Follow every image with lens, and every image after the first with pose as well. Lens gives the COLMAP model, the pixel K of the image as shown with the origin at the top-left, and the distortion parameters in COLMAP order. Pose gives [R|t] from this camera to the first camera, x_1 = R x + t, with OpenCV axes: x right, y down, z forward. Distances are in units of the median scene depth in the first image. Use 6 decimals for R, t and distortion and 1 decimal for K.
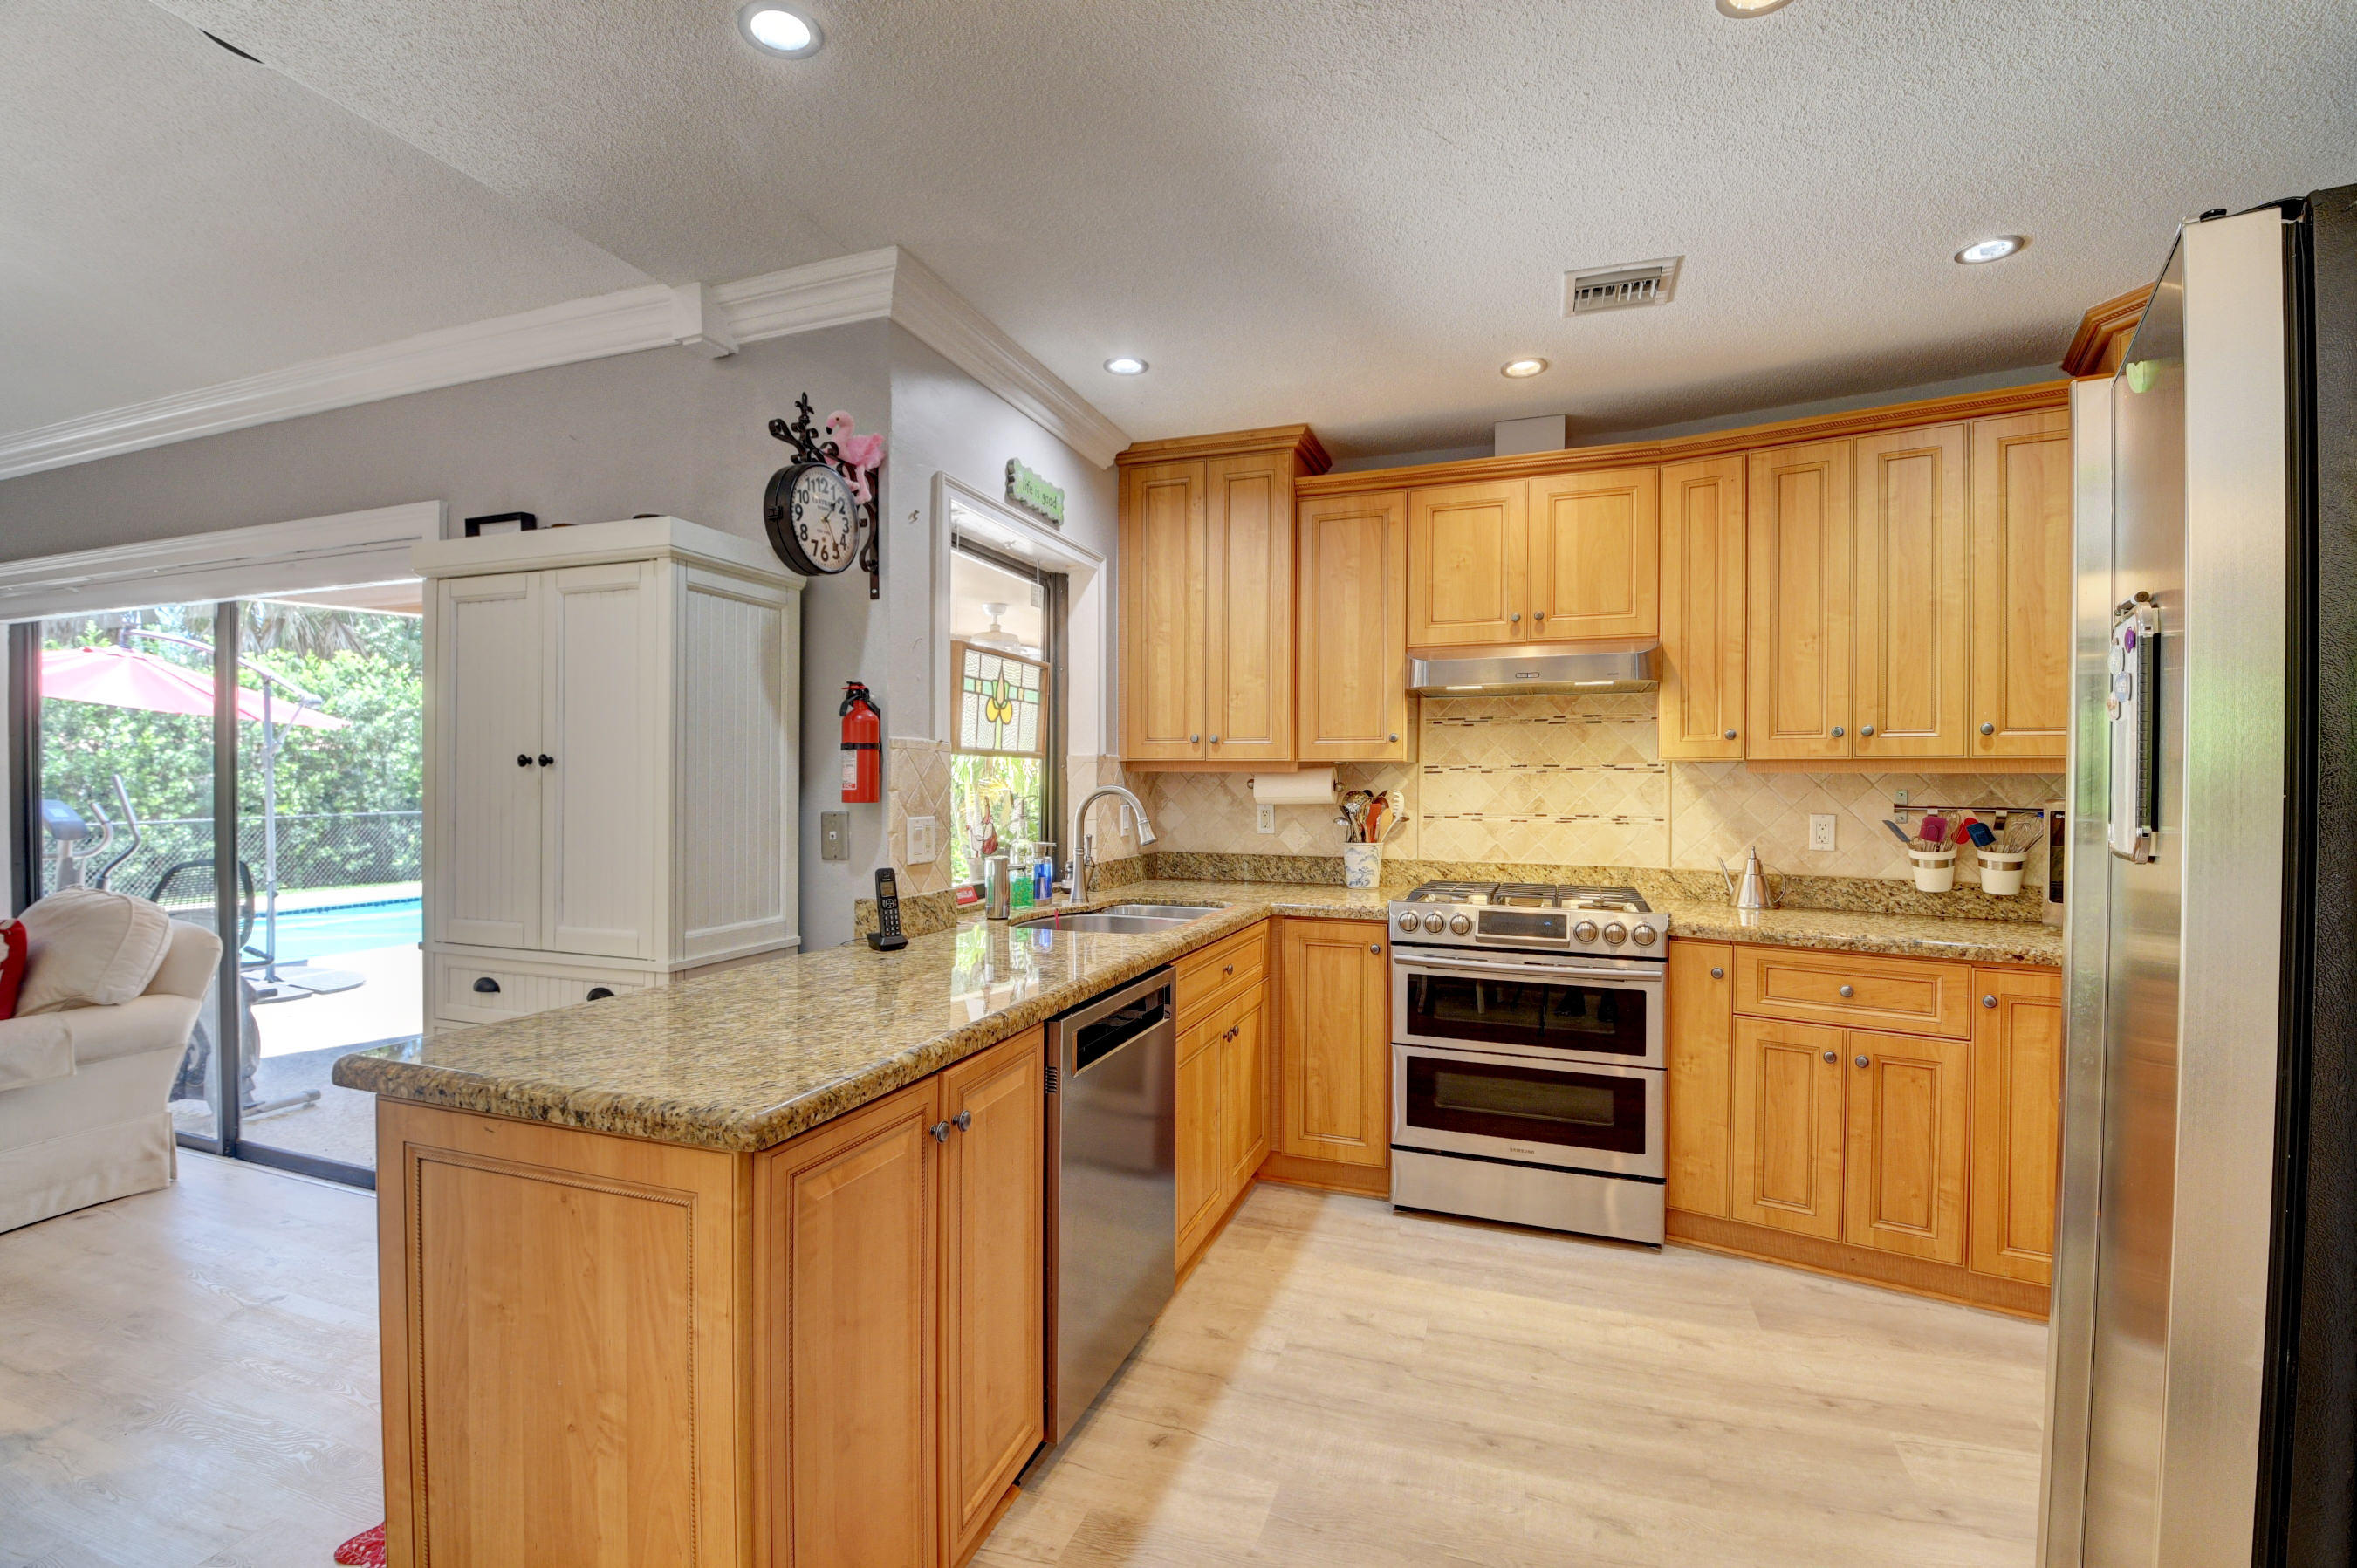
lens RADIAL K [[1044.6, 0, 1173.8], [0, 1044.6, 781.0], [0, 0, 1]] dist [0.014941, -0.021824]
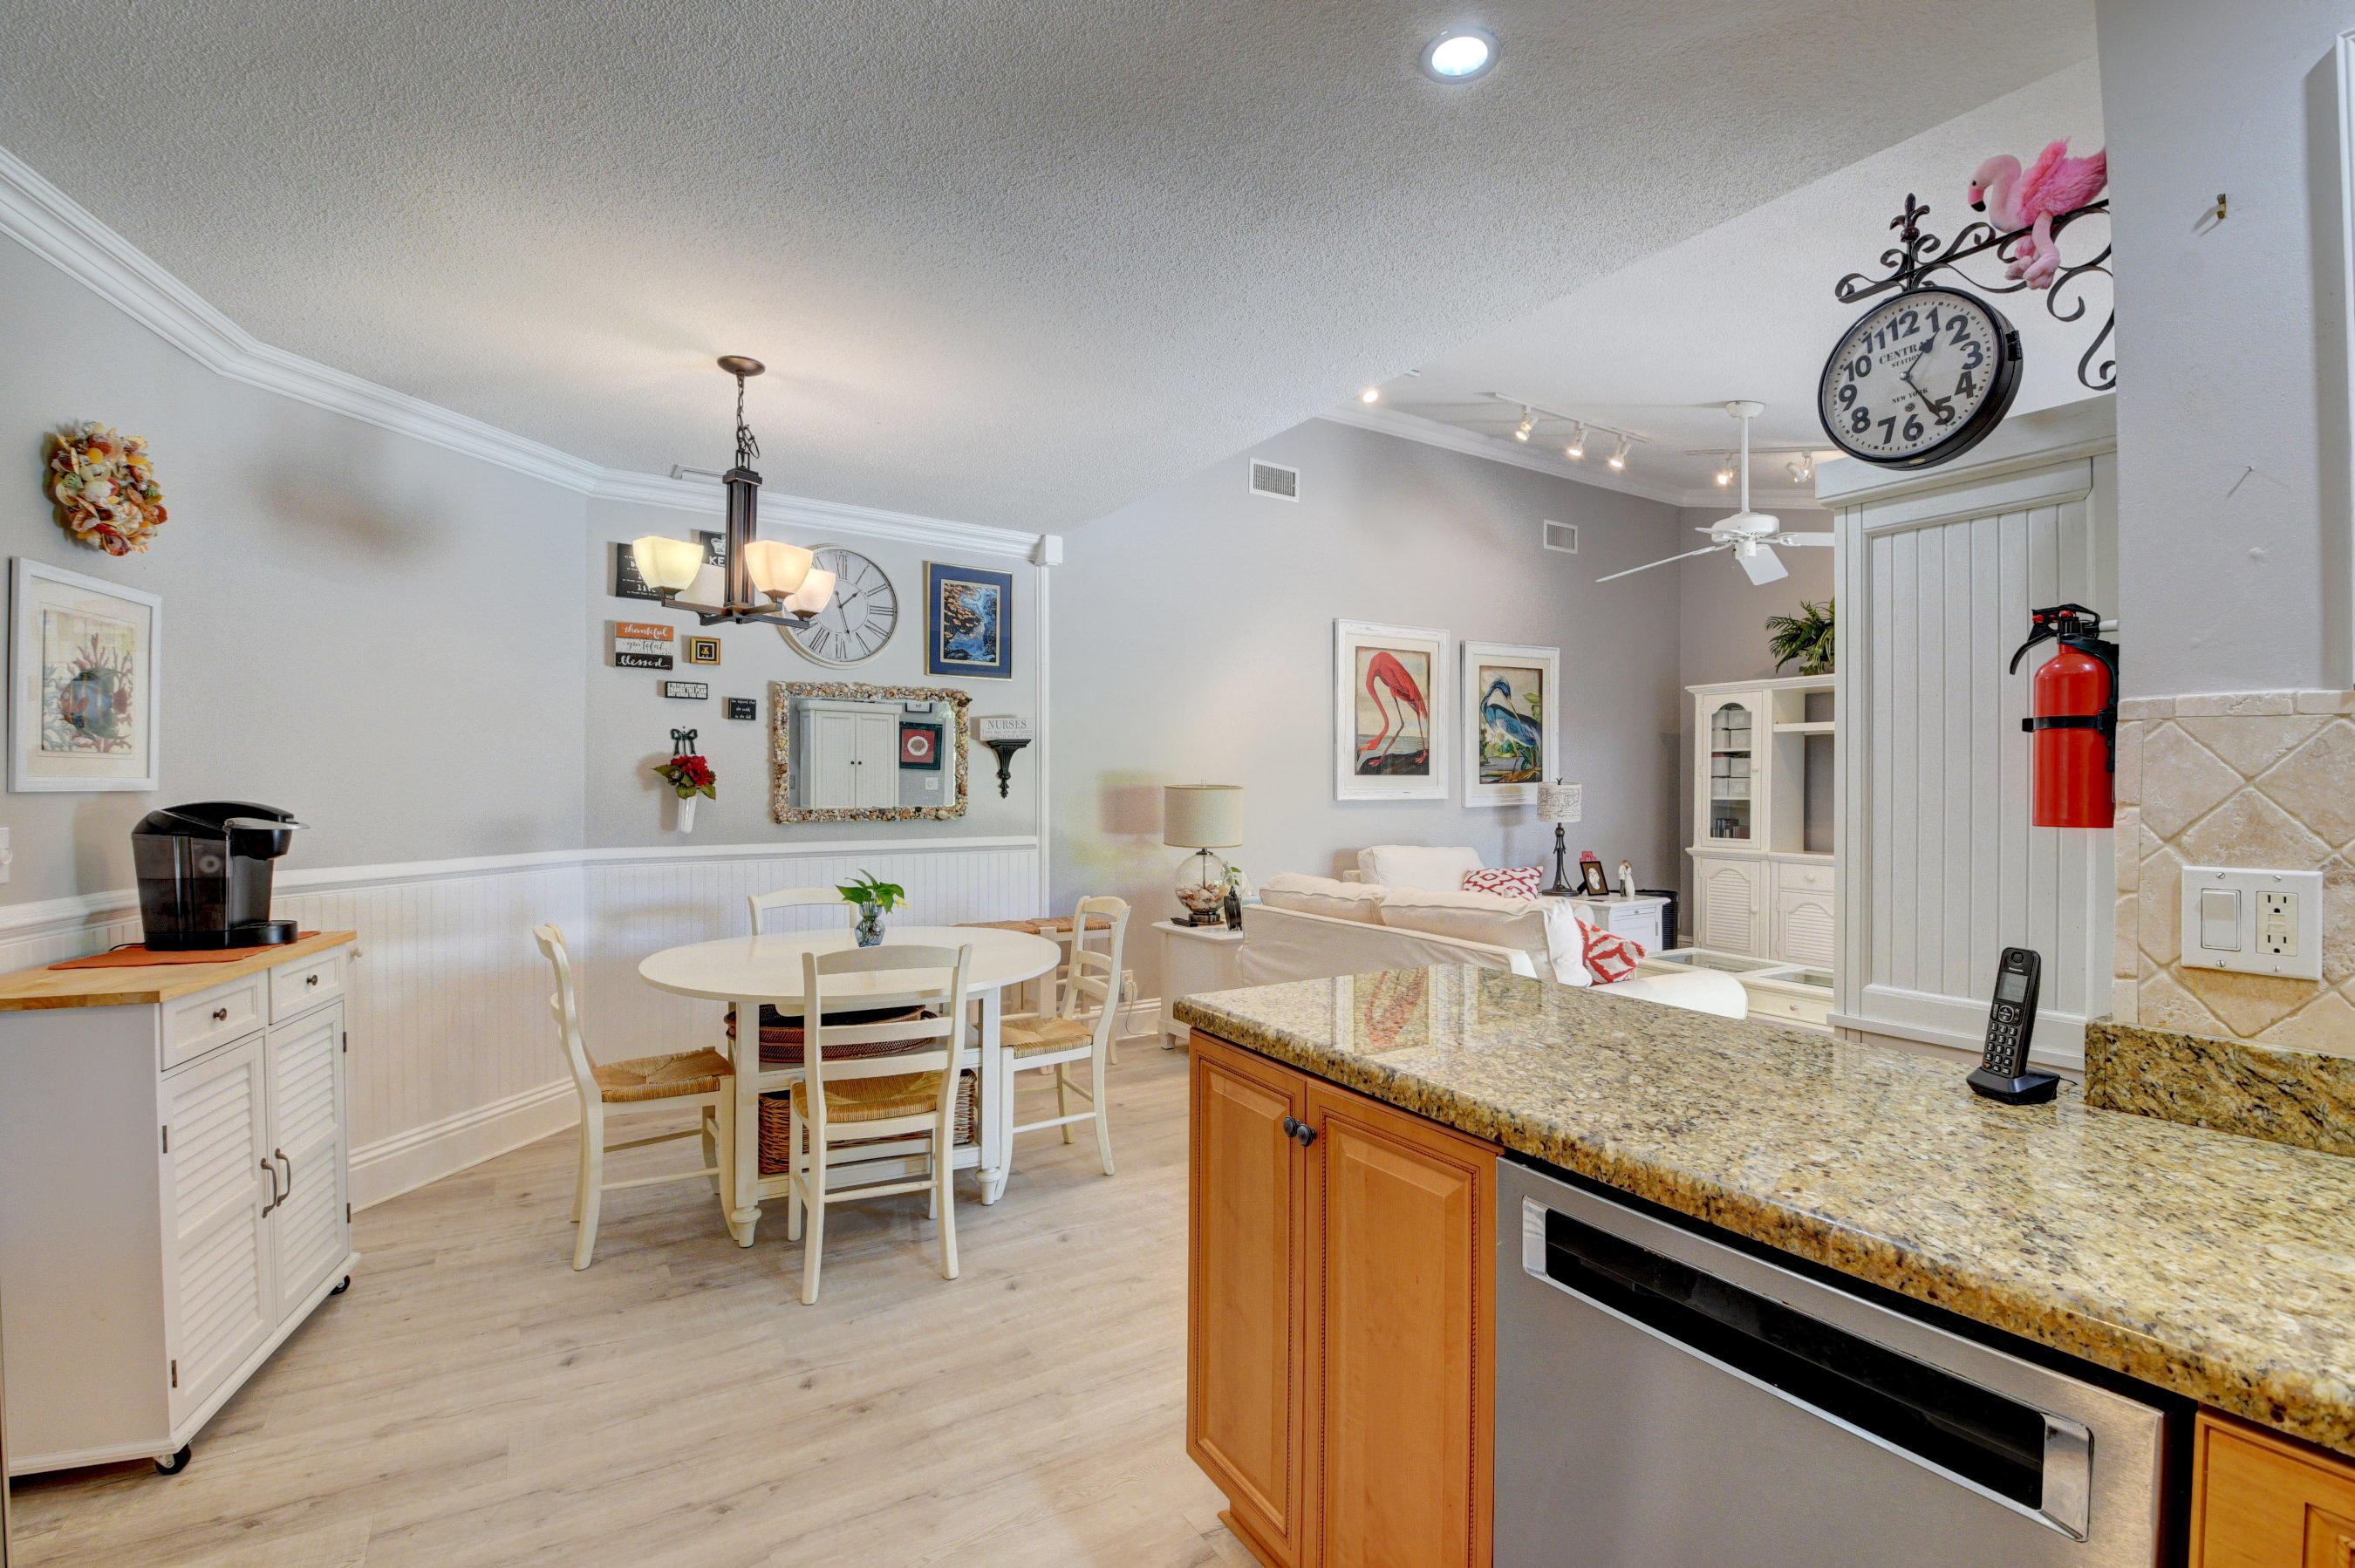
lens RADIAL K [[1055.2, 0, 1184.5], [0, 1055.2, 781.9], [0, 0, 1]] dist [0.020484, -0.032473]
pose [[-0.616591, -0.005957, -0.787261, 0.446298], [-0.008196, 0.999966, -0.001148, 0.001166], [0.787241, 0.005745, -0.616619, 1.061157]]
